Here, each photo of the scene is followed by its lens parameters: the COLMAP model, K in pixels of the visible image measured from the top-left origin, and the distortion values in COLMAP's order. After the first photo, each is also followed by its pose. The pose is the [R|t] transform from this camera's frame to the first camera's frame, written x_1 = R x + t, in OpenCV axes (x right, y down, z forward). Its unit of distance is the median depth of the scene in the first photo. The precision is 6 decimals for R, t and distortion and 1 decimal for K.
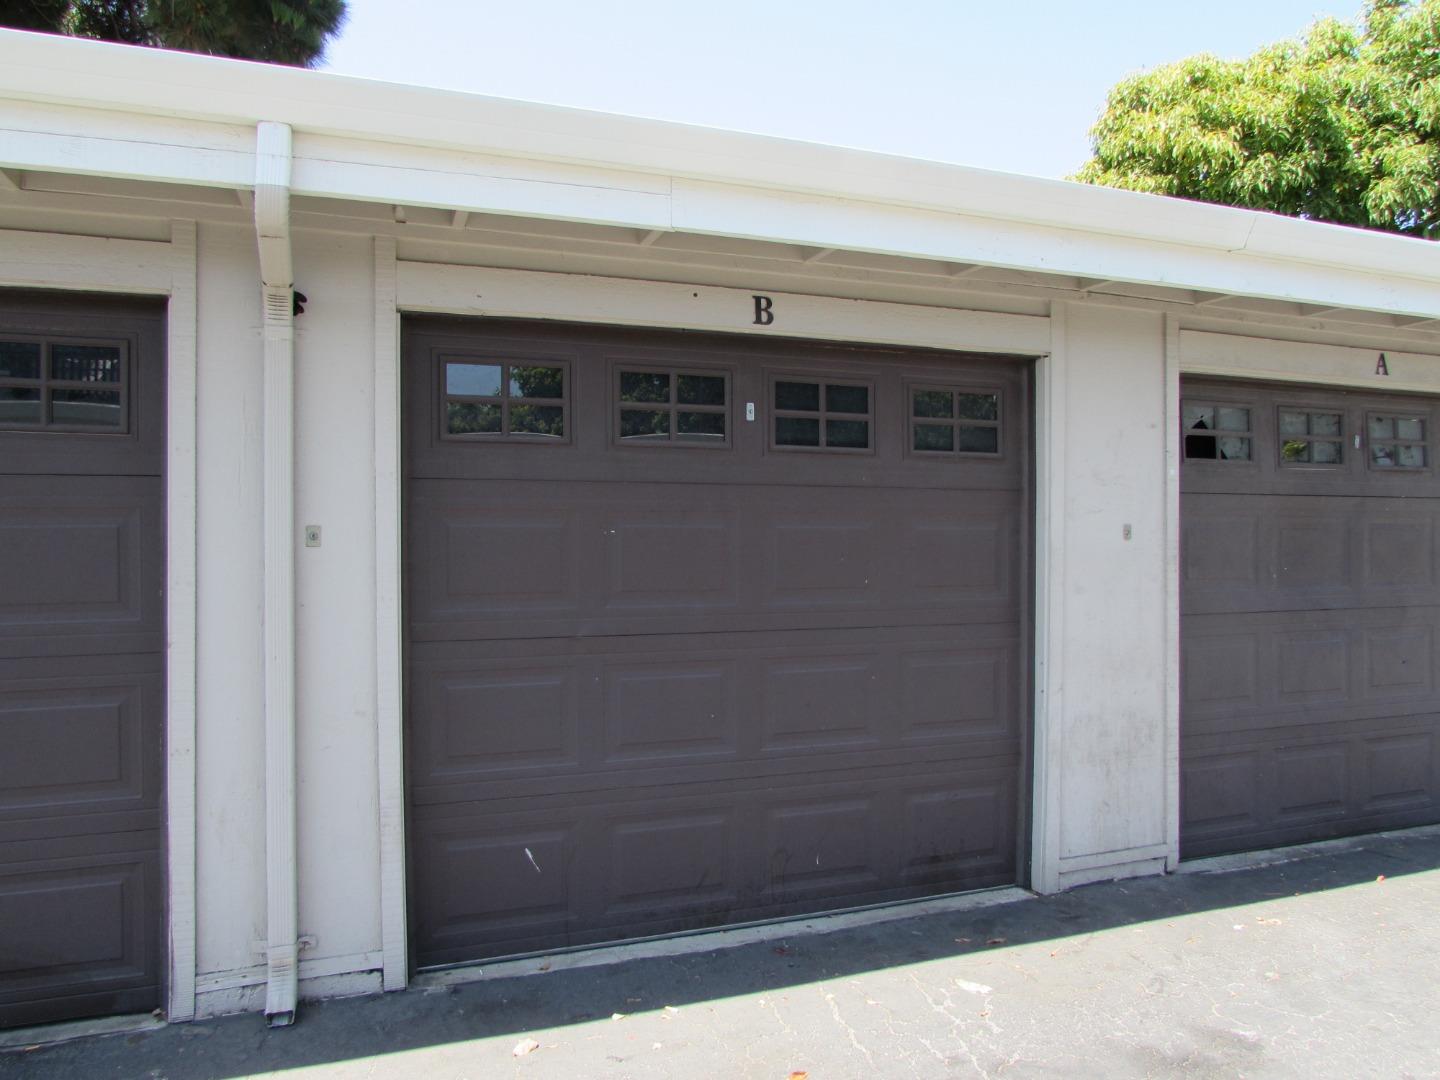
lens RADIAL K [[1199.6, 0, 783.6], [0, 1199.6, 544.5], [0, 0, 1]] dist [-0.012973, -0.000628]
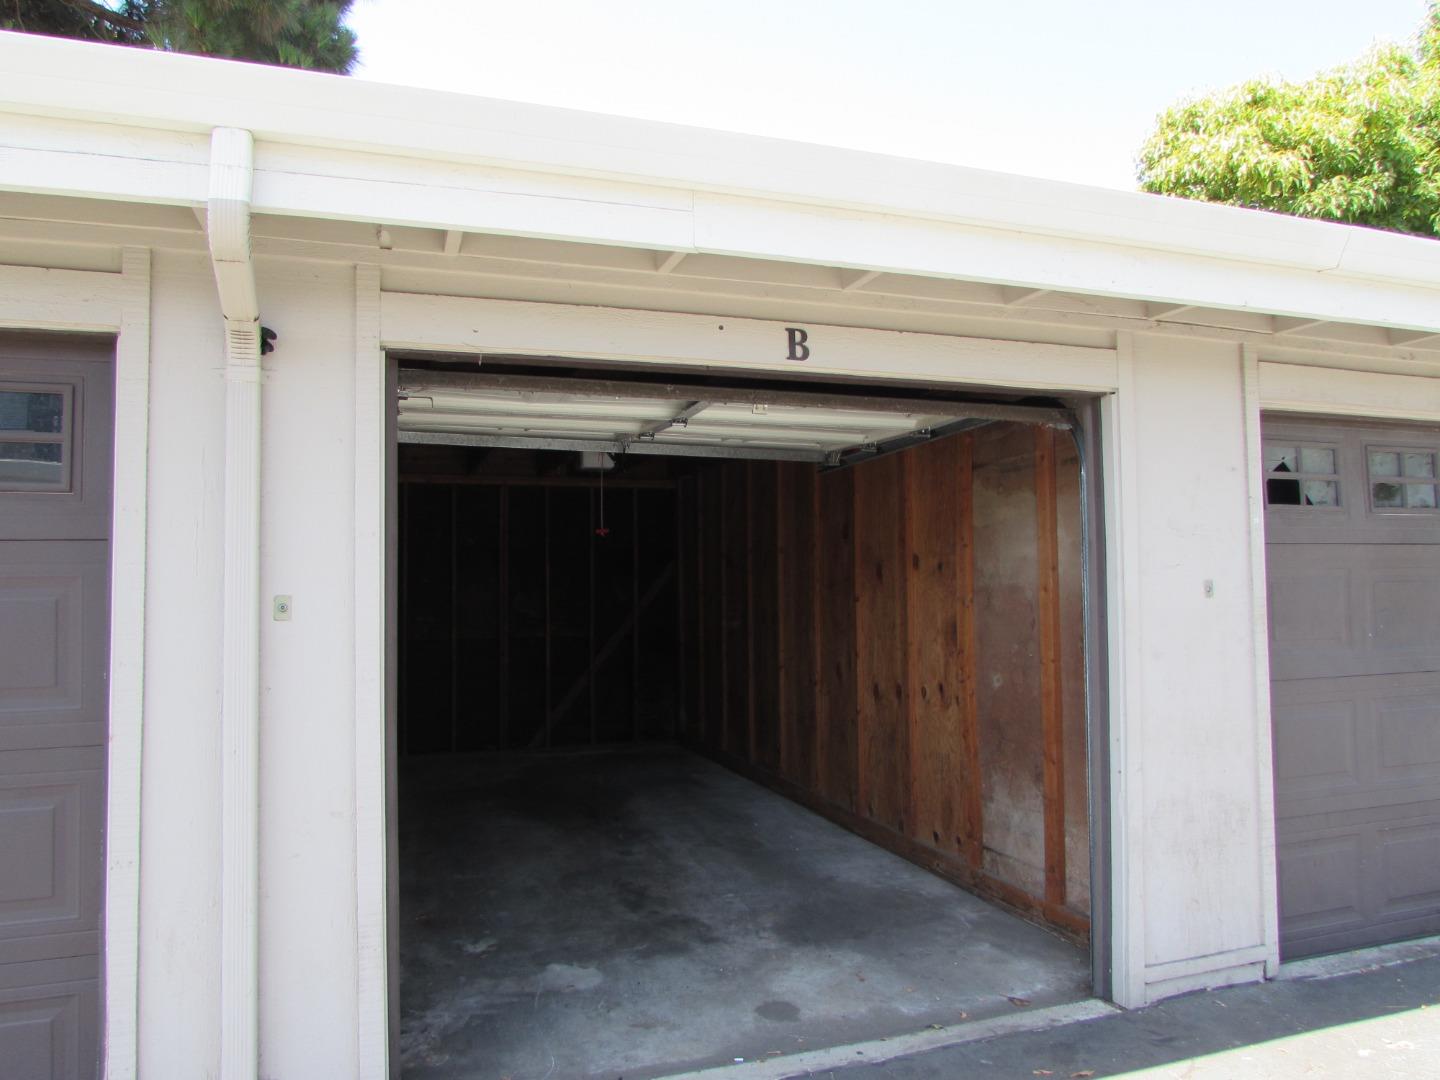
lens RADIAL K [[1056.5, 0, 720.0], [0, 1056.5, 540.0], [0, 0, 1]] dist [-0.021470, 0.000773]
pose [[0.997135, -0.013256, -0.074468, -0.016178], [0.009567, 0.998720, -0.049669, -0.011517], [0.075031, 0.048814, 0.995986, 0.204096]]
